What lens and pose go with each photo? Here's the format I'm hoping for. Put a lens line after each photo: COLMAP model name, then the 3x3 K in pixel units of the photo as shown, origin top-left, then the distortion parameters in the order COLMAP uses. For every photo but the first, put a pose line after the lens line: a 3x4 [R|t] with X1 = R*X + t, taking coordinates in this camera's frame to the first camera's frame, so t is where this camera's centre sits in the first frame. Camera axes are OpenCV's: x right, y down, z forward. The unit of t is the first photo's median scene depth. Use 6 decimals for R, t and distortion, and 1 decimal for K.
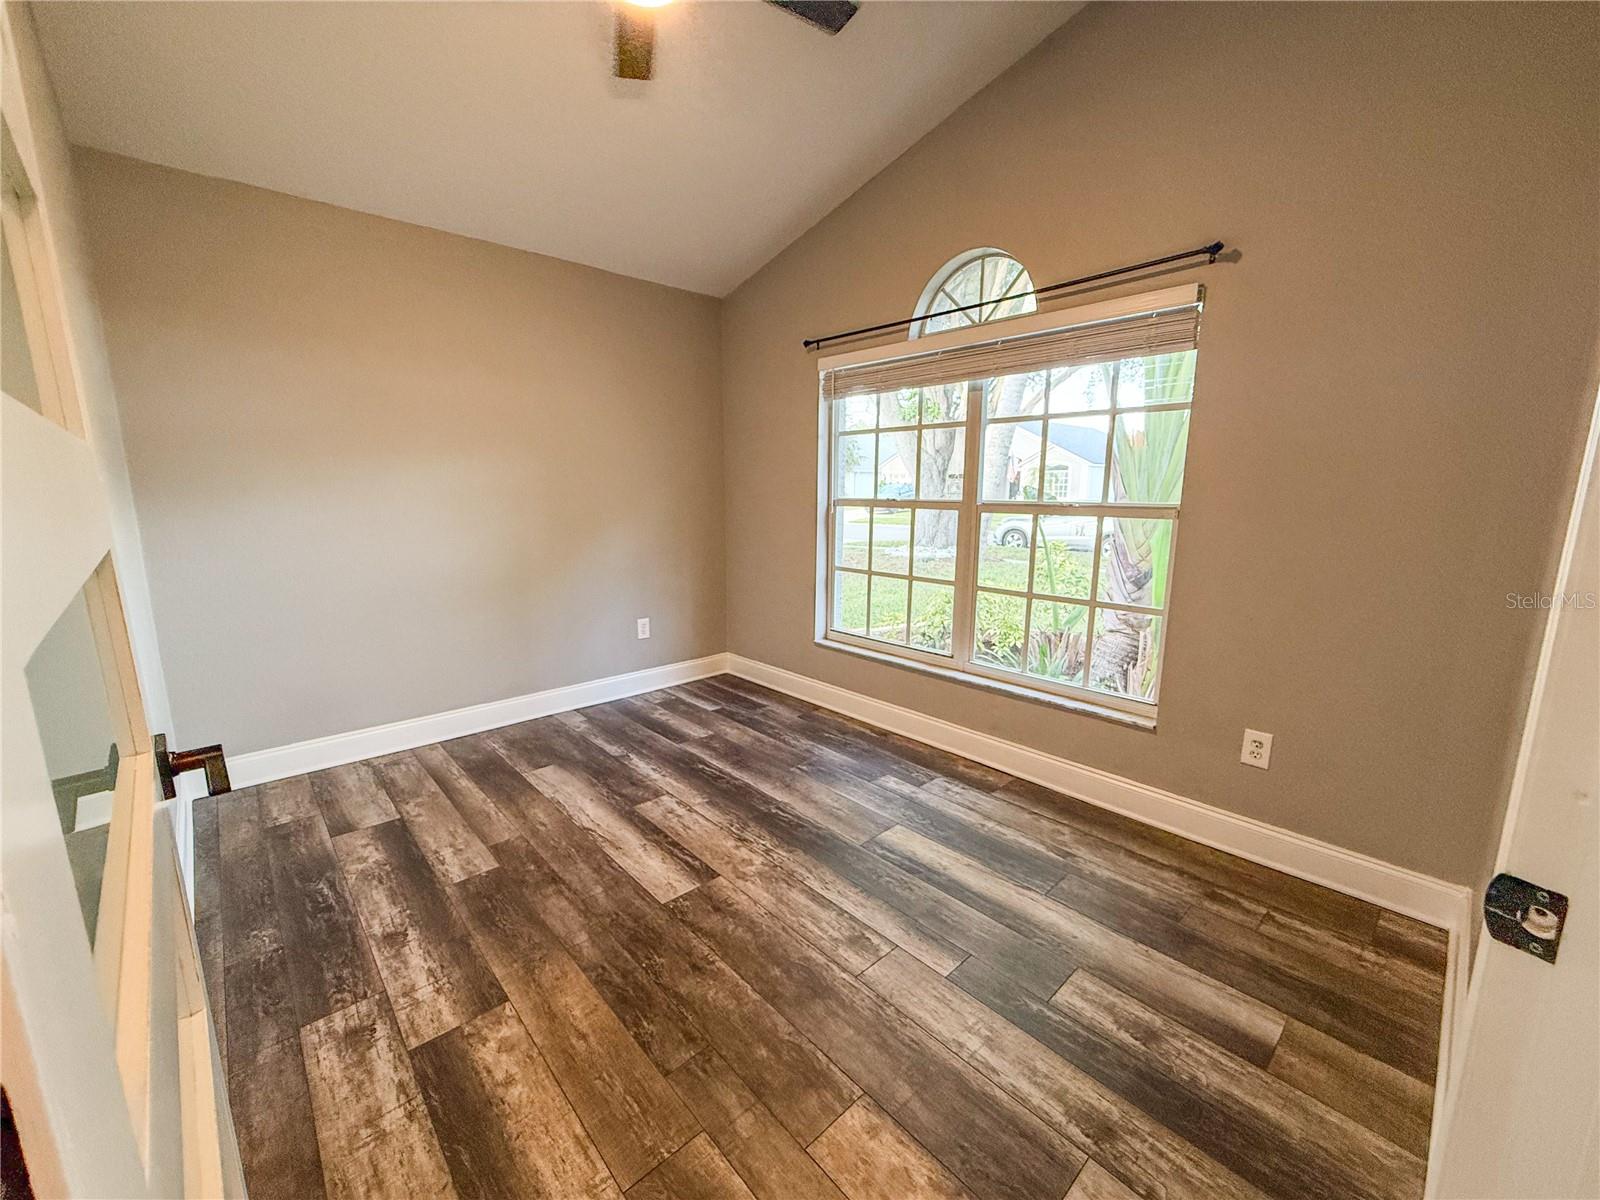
lens RADIAL K [[637.4, 0, 795.0], [0, 637.4, 601.3], [0, 0, 1]] dist [-0.000170, 0.000310]
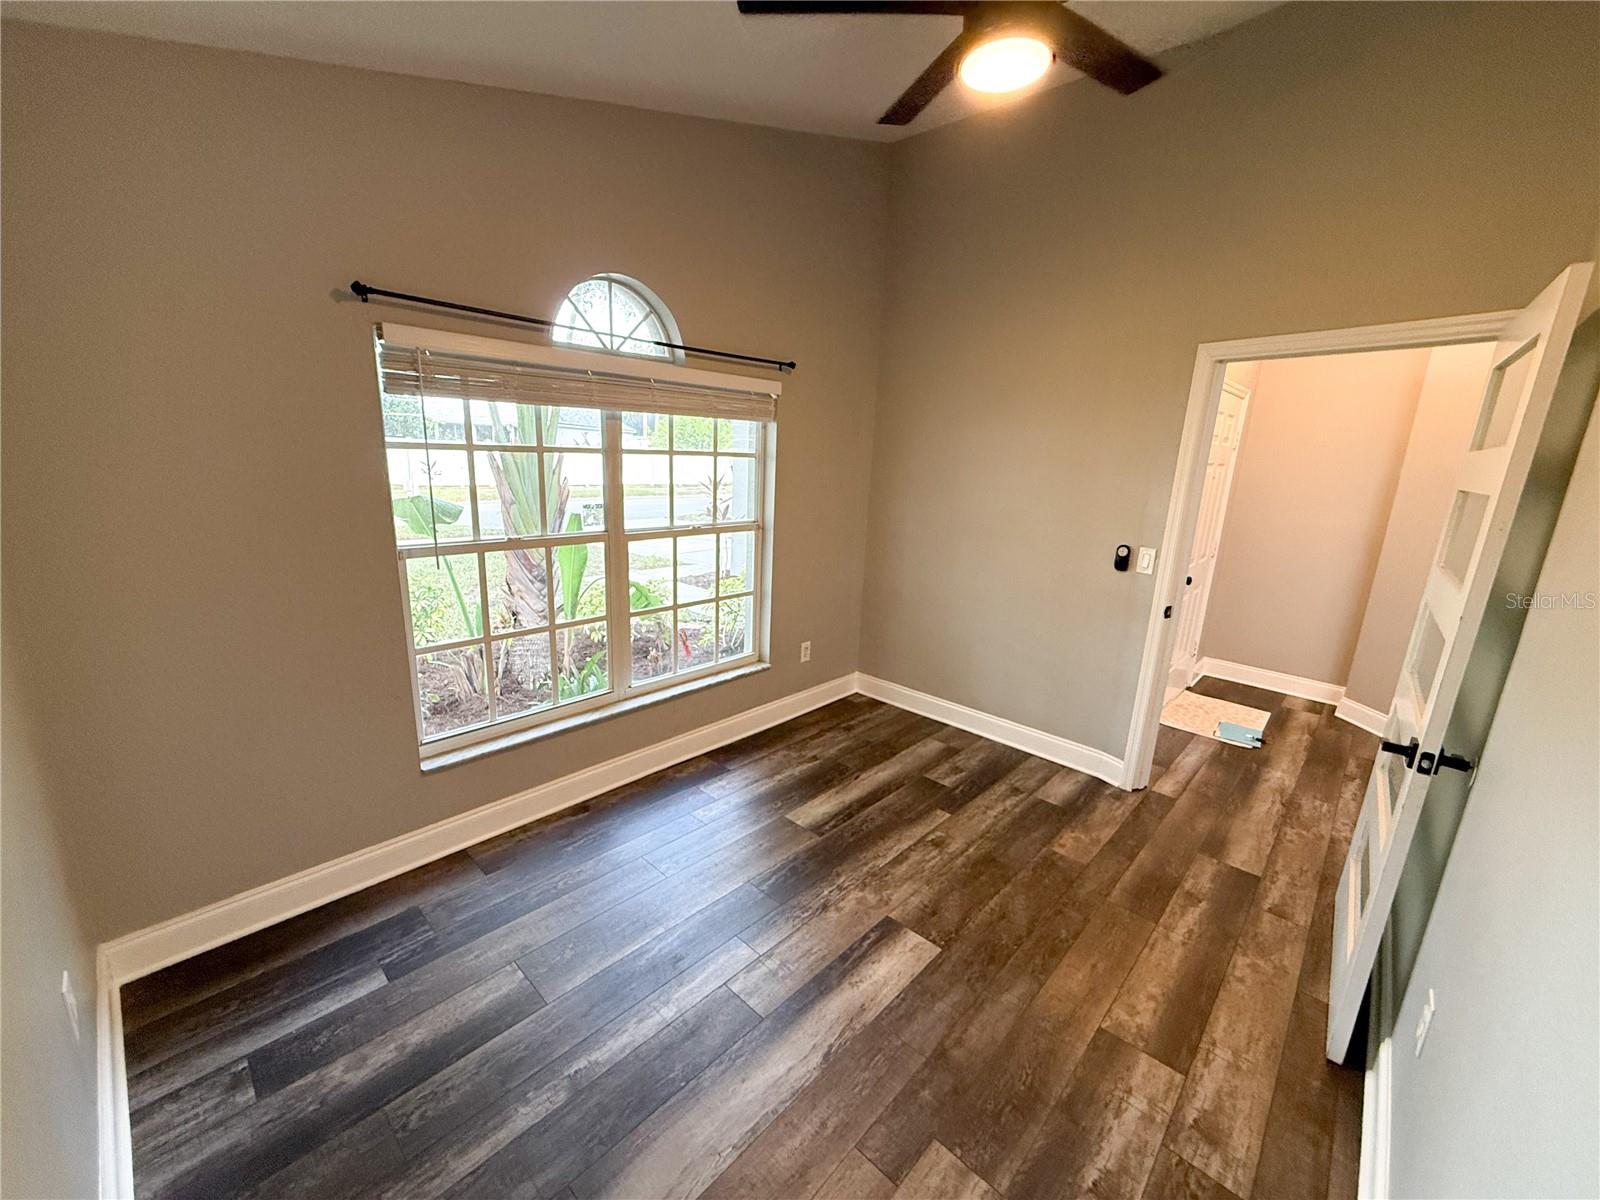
lens RADIAL K [[637.4, 0, 795.0], [0, 637.4, 601.3], [0, 0, 1]] dist [-0.000170, 0.000310]
pose [[-0.073158, -0.236215, 0.968943, -1.186452], [0.139552, 0.959564, 0.244465, -0.422383], [-0.987509, 0.153103, -0.037236, 1.293349]]
